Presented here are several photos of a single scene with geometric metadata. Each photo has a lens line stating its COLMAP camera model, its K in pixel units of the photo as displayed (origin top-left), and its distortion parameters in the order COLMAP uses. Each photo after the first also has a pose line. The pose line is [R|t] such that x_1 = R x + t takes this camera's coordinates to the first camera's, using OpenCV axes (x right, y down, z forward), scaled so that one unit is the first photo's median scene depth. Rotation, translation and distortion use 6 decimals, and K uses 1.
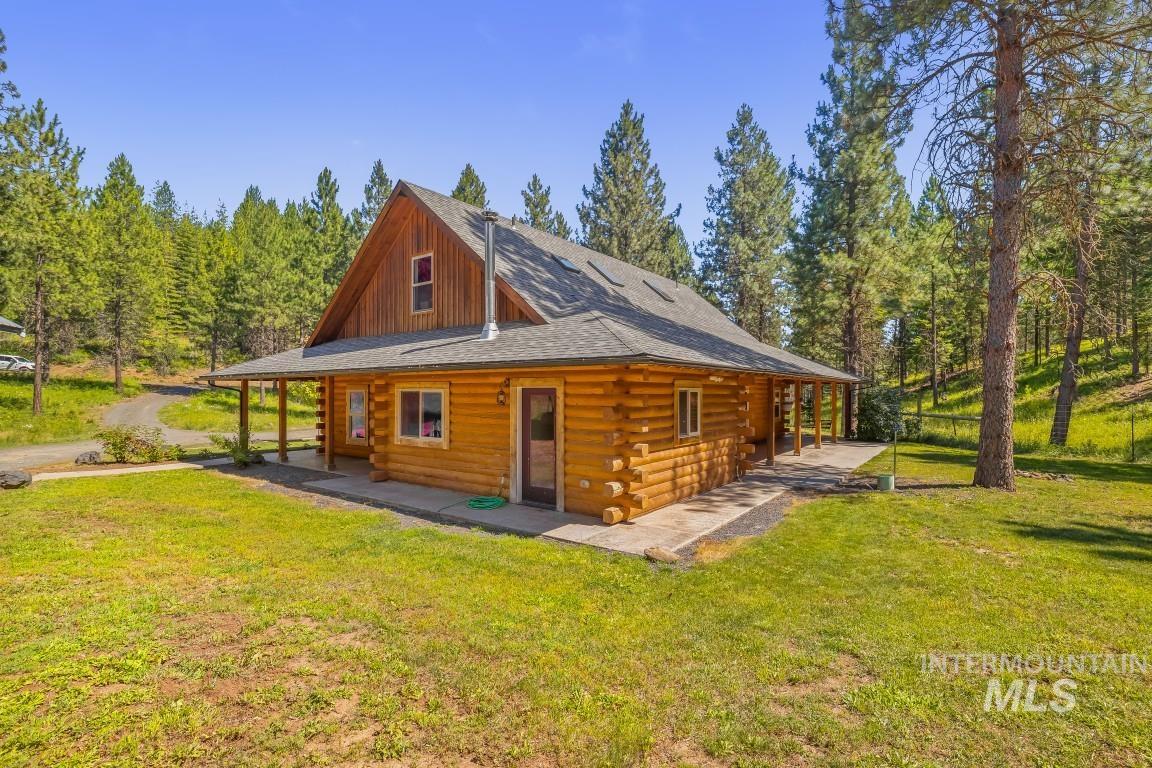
lens RADIAL K [[539.2, 0, 575.9], [0, 539.2, 384.0], [0, 0, 1]] dist [-0.005166, 0.000550]
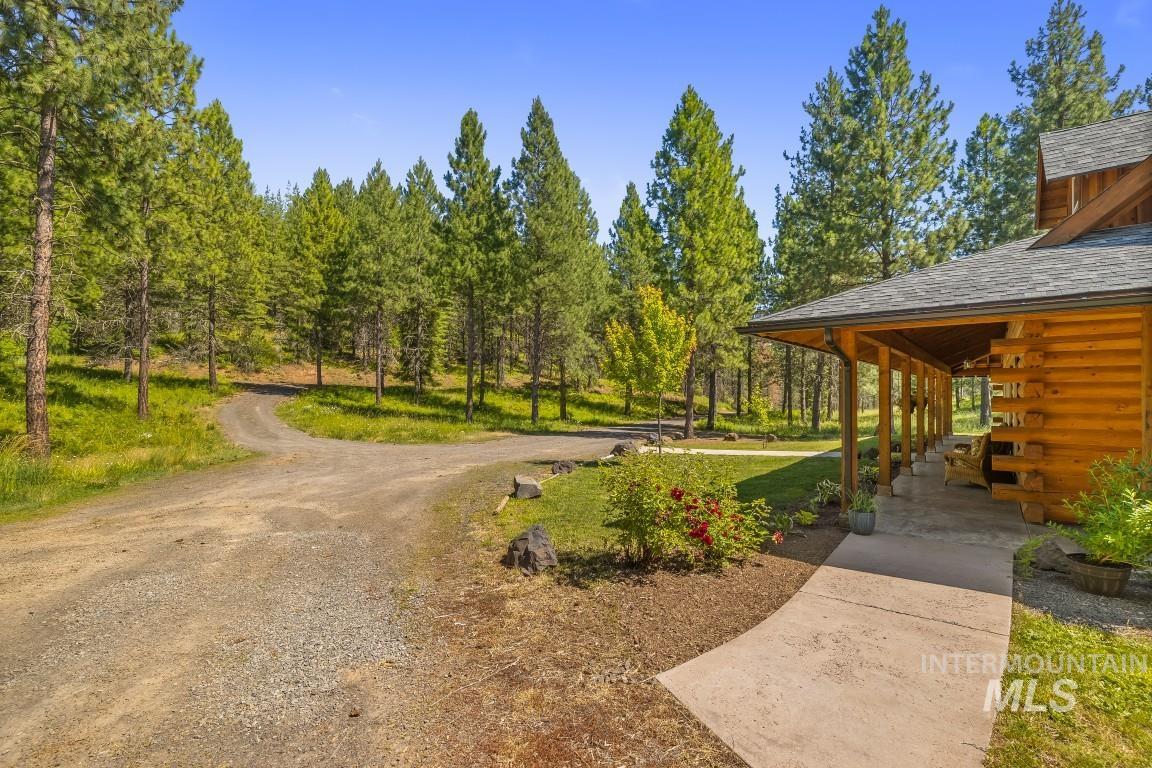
lens RADIAL K [[539.2, 0, 576.3], [0, 539.2, 385.1], [0, 0, 1]] dist [-0.005166, 0.000550]
pose [[0.999367, -0.002377, -0.035509, -0.255026], [0.002217, 0.999987, -0.004540, 0.010470], [0.035520, 0.004459, 0.999359, 0.190781]]
